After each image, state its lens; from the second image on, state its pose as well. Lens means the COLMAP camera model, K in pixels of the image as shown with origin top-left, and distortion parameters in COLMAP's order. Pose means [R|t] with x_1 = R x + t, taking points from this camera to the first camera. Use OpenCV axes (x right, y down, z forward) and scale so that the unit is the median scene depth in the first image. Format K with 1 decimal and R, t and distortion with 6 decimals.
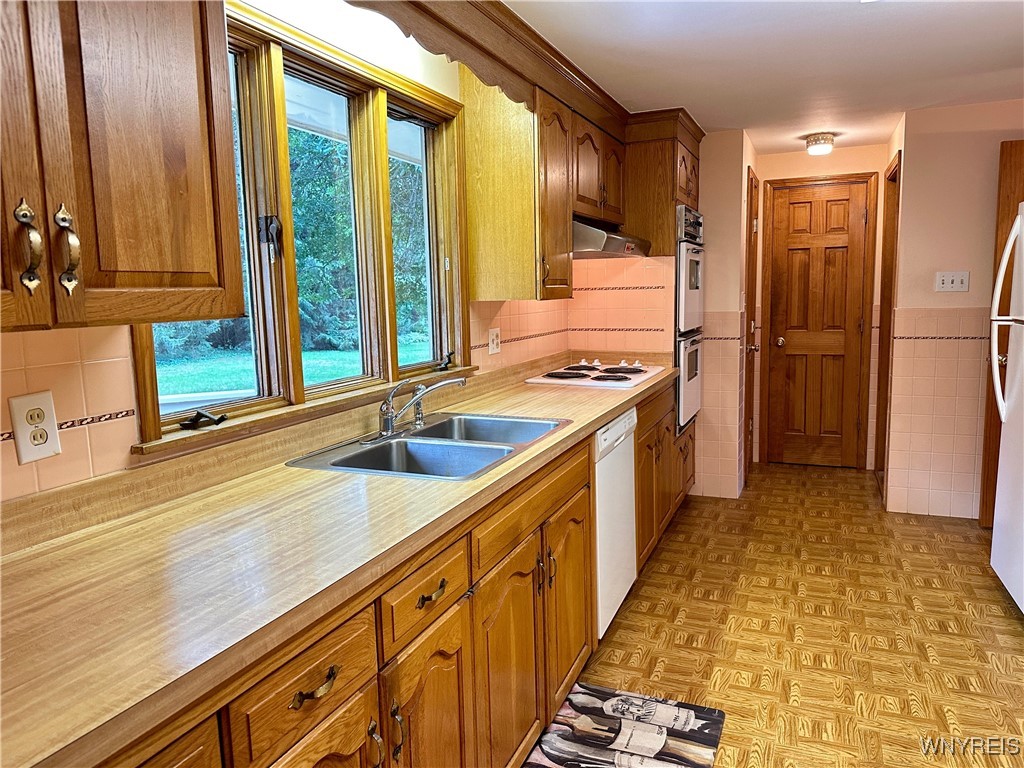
lens RADIAL K [[718.9, 0, 507.0], [0, 718.9, 381.4], [0, 0, 1]] dist [0.065076, -0.090067]
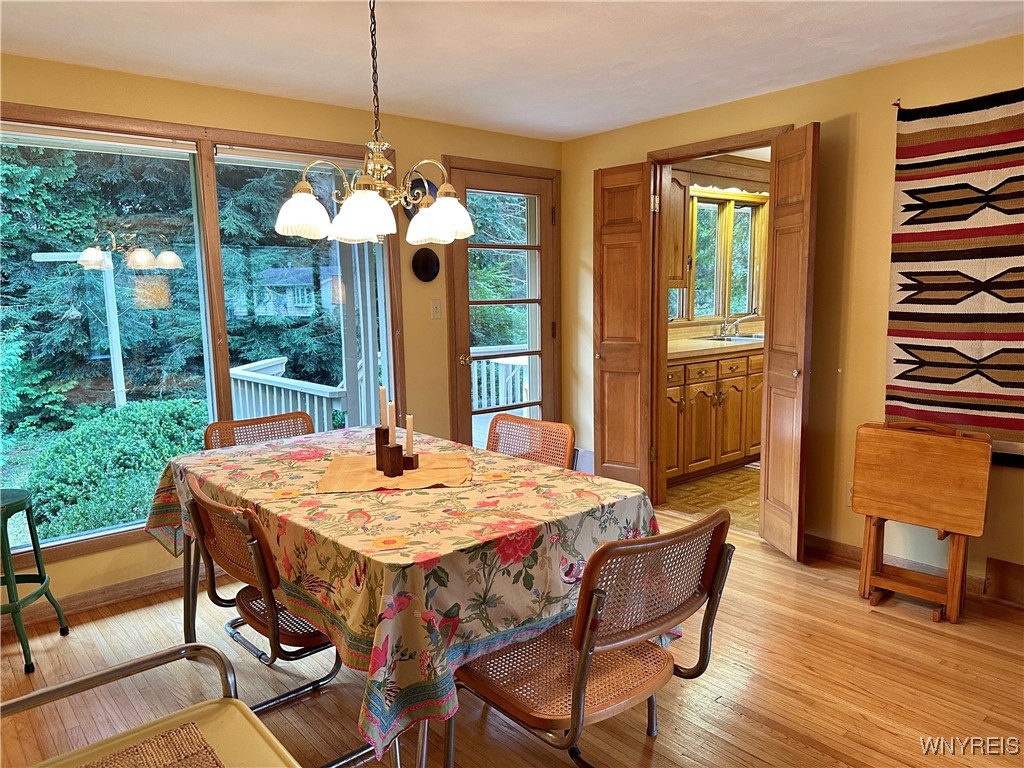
lens RADIAL K [[718.9, 0, 506.9], [0, 718.9, 391.8], [0, 0, 1]] dist [0.065076, -0.090067]
pose [[0.893593, 0.072279, -0.443020, 0.288090], [-0.060515, 0.997339, 0.040654, 0.203484], [0.444780, -0.009519, 0.895589, -1.591744]]
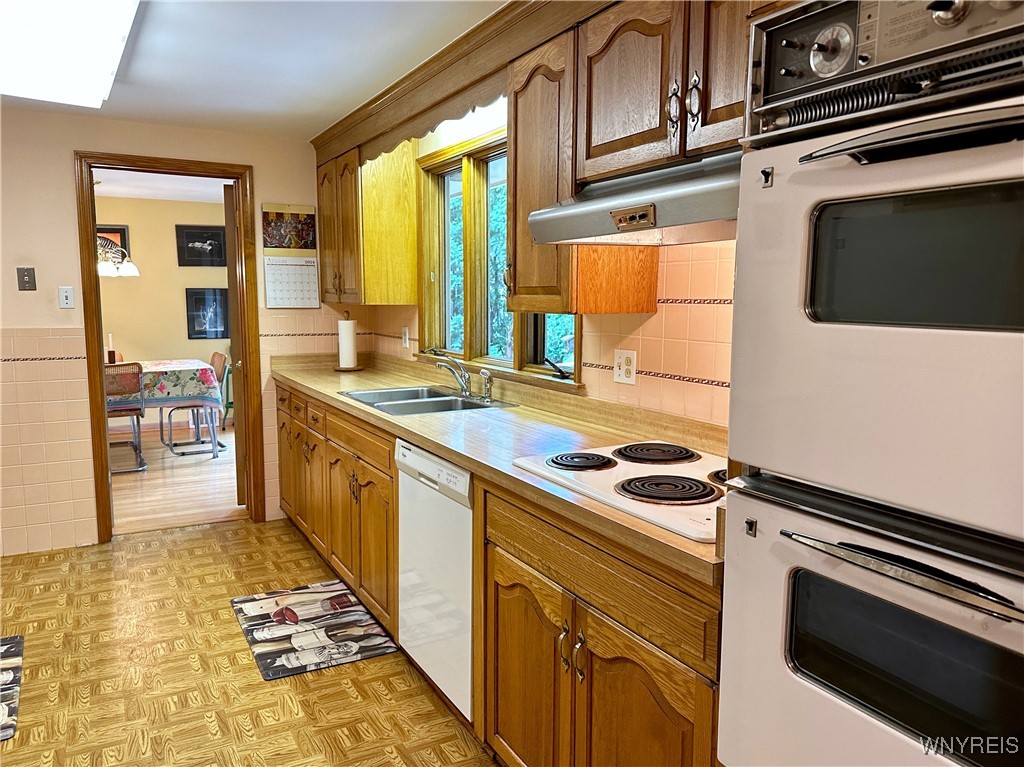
lens RADIAL K [[718.9, 0, 504.7], [0, 718.9, 383.9], [0, 0, 1]] dist [0.065076, -0.090067]
pose [[-0.603544, 0.119856, -0.788270, 0.862566], [-0.093063, 0.971290, 0.218938, -0.252953], [0.791880, 0.205498, -0.575062, 1.757258]]
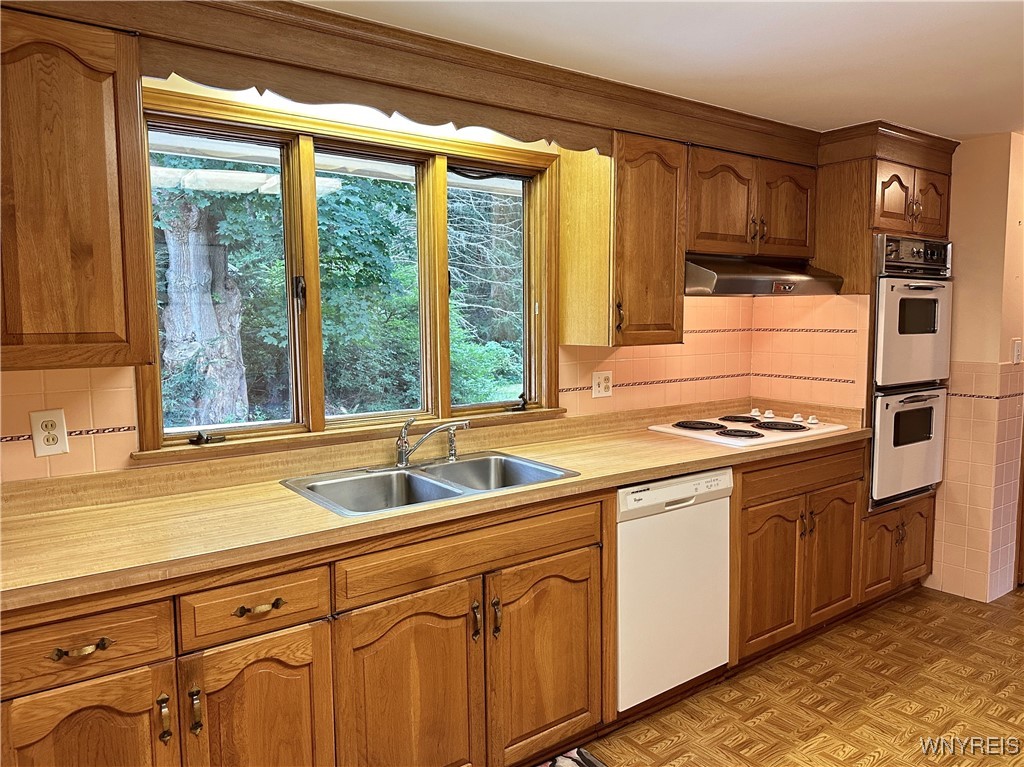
lens RADIAL K [[718.9, 0, 507.4], [0, 718.9, 388.9], [0, 0, 1]] dist [0.065076, -0.090067]
pose [[0.858296, 0.066306, -0.508854, 0.495695], [-0.076354, 0.997080, 0.001135, -0.054853], [0.507443, 0.037879, 0.860852, 0.110328]]
